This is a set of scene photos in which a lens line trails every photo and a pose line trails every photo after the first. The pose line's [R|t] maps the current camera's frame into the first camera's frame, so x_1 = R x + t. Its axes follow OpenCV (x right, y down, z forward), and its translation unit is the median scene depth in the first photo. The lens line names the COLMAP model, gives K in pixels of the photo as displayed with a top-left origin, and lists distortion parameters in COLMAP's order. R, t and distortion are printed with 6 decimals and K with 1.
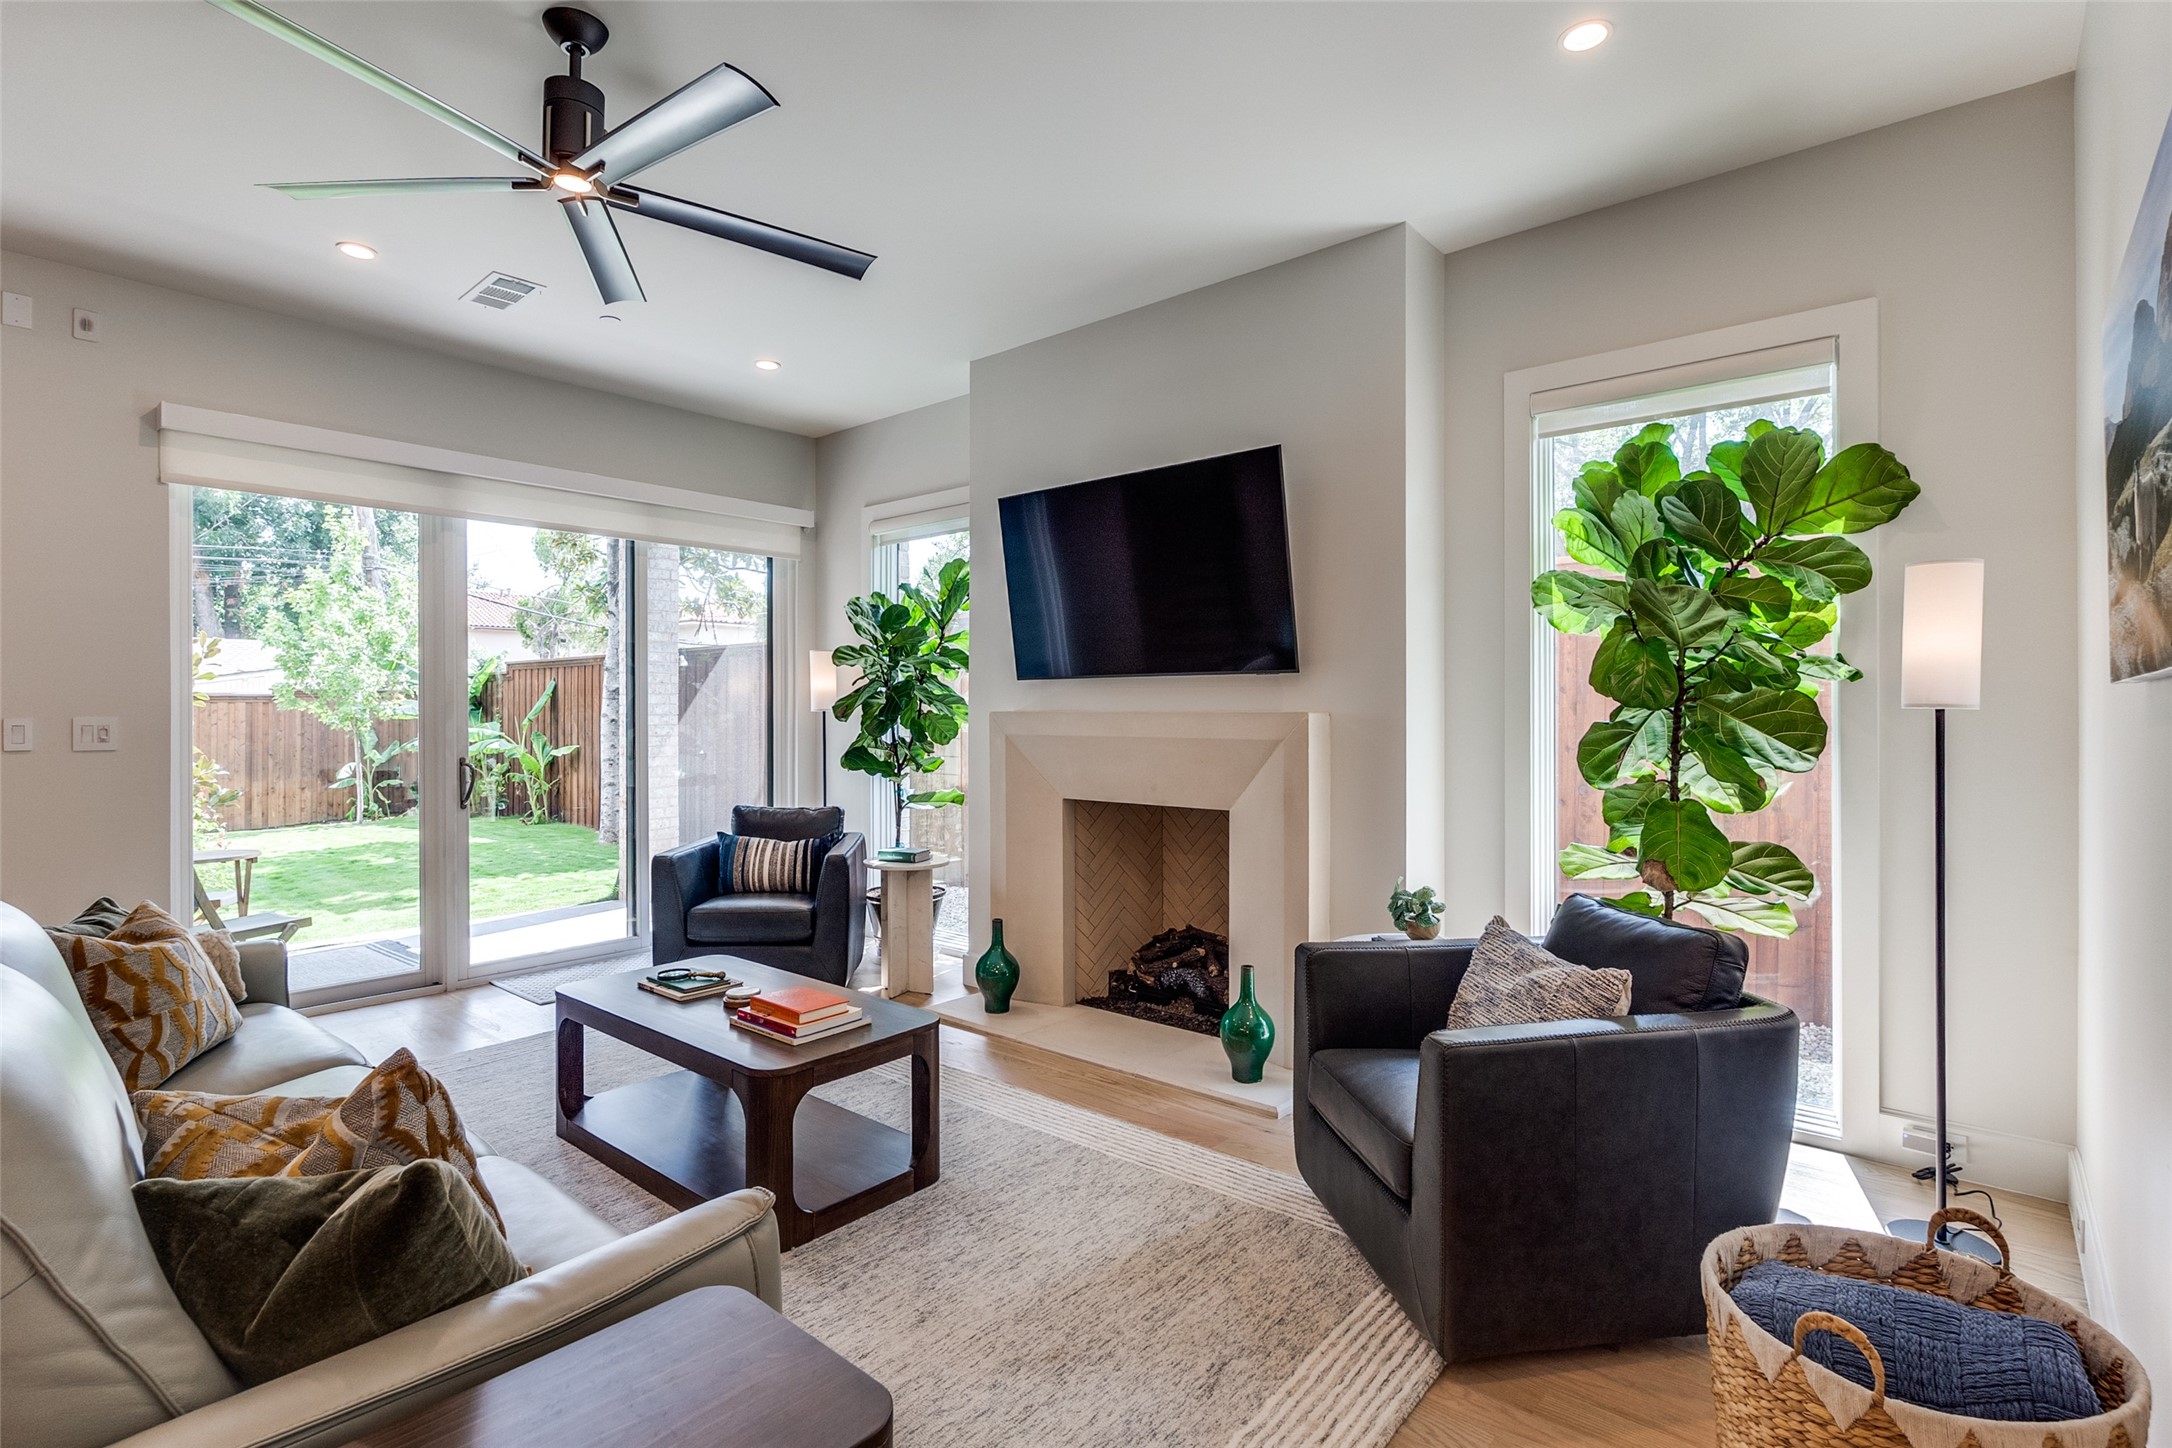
lens RADIAL K [[1003.7, 0, 1100.3], [0, 1003.7, 716.3], [0, 0, 1]] dist [-0.003932, -0.002699]
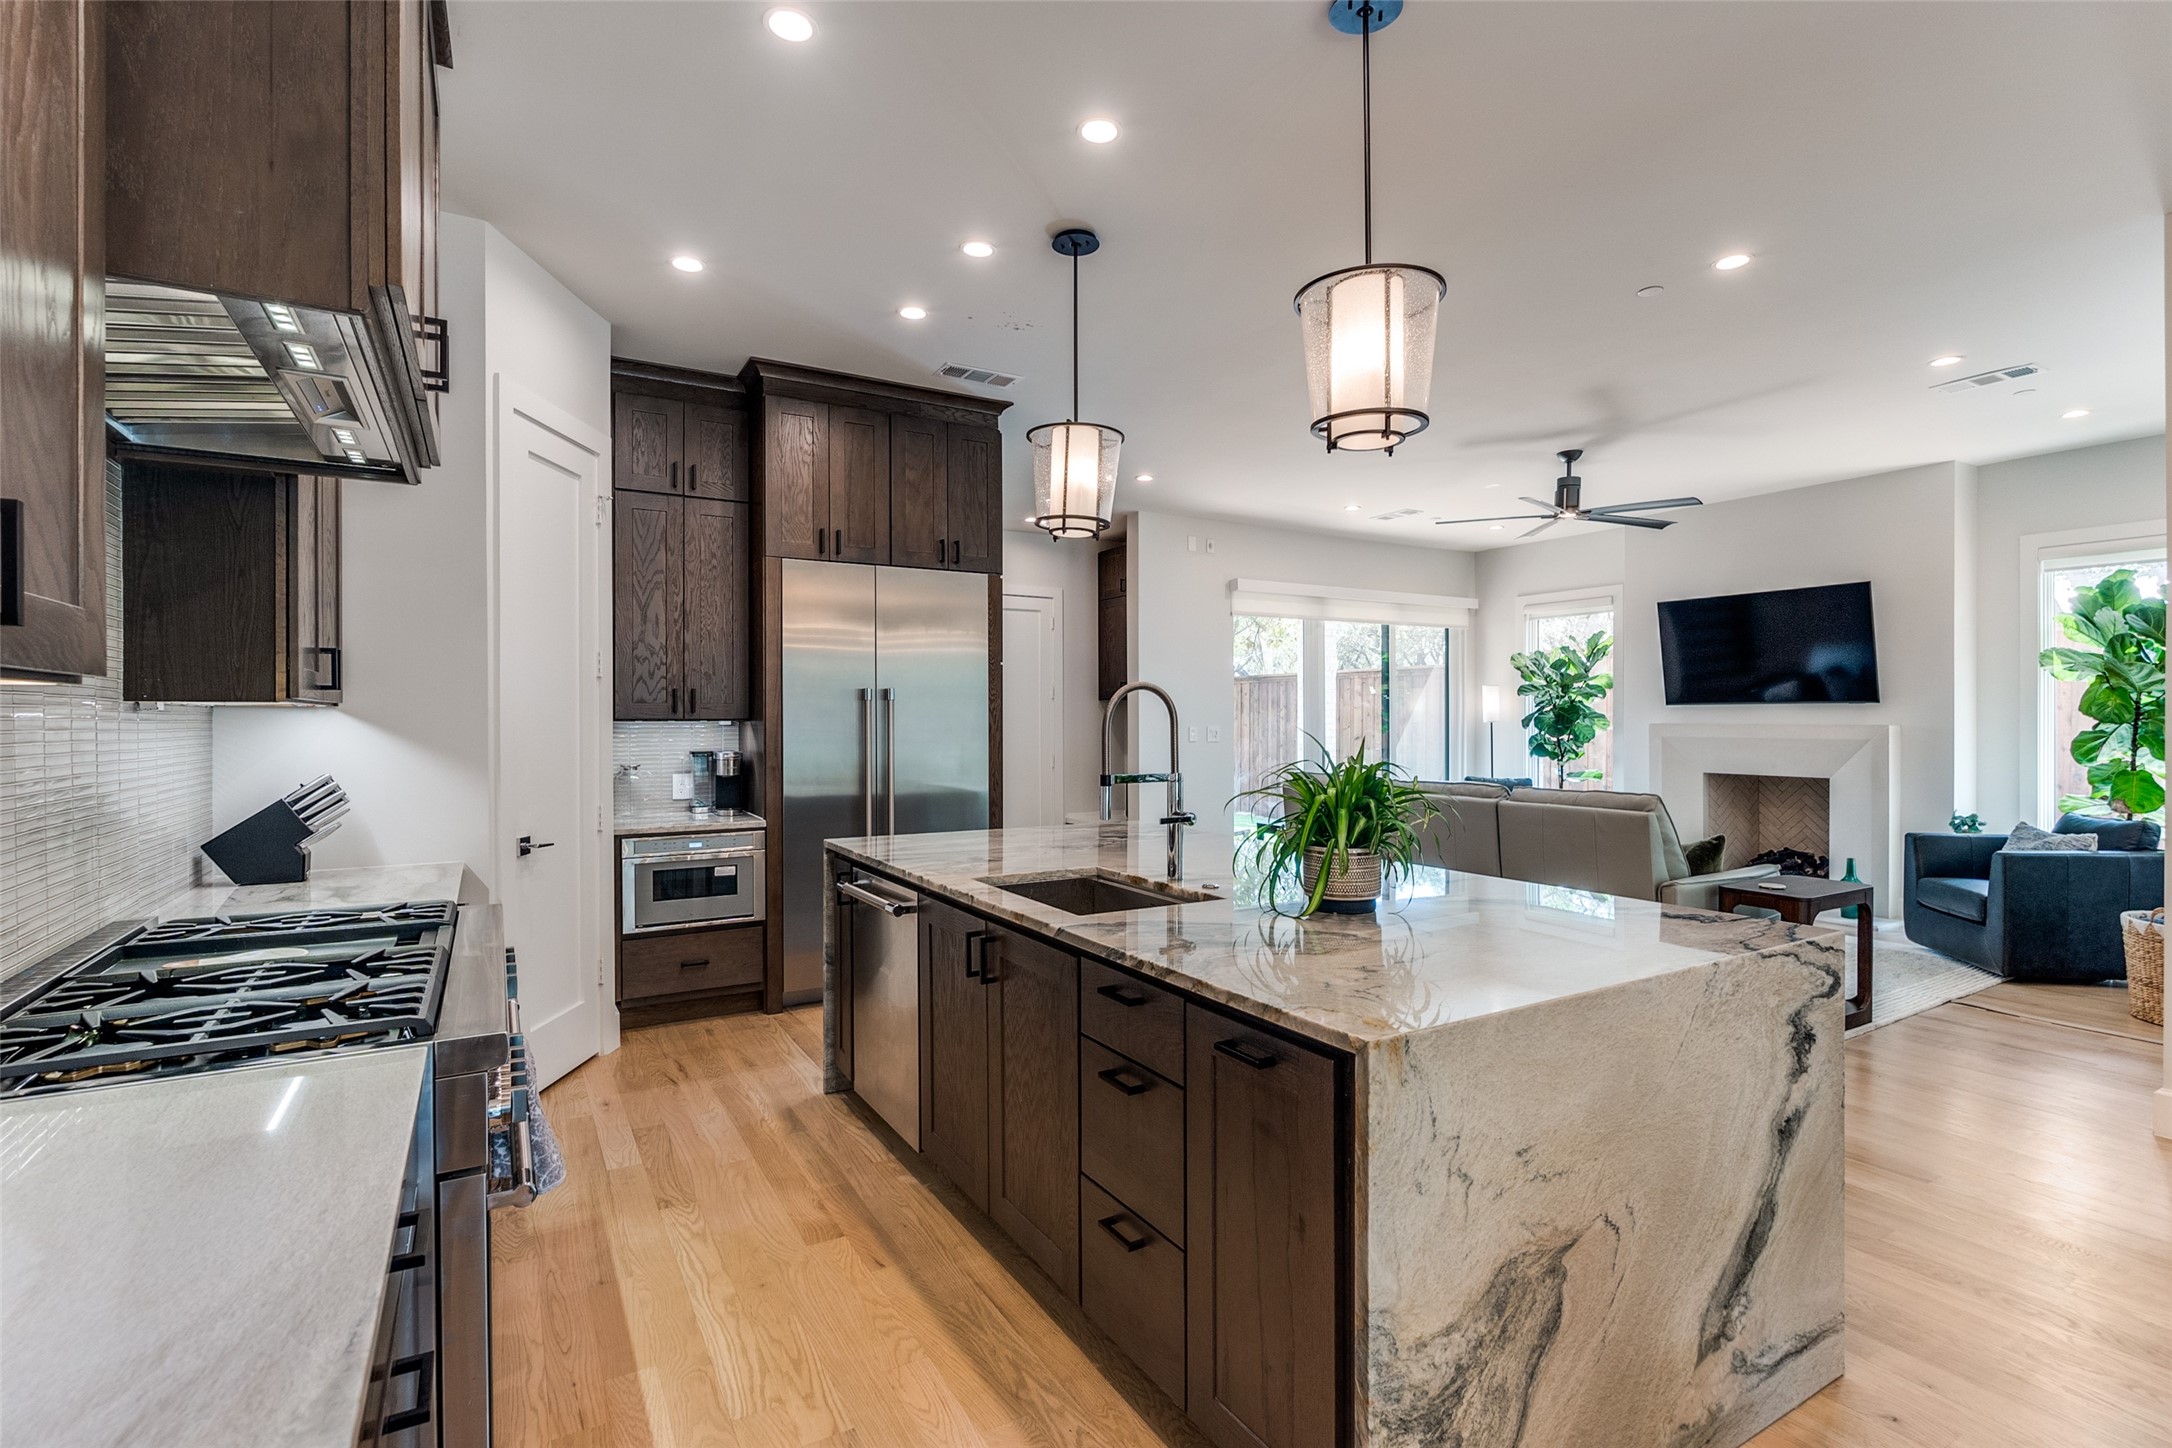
lens RADIAL K [[1003.7, 0, 1072.4], [0, 1003.7, 722.4], [0, 0, 1]] dist [-0.003932, -0.002699]
pose [[0.941085, 0.002374, -0.338161, -0.660212], [-0.002736, 0.999996, -0.000594, -0.003021], [0.338159, 0.001484, 0.941088, -1.406702]]
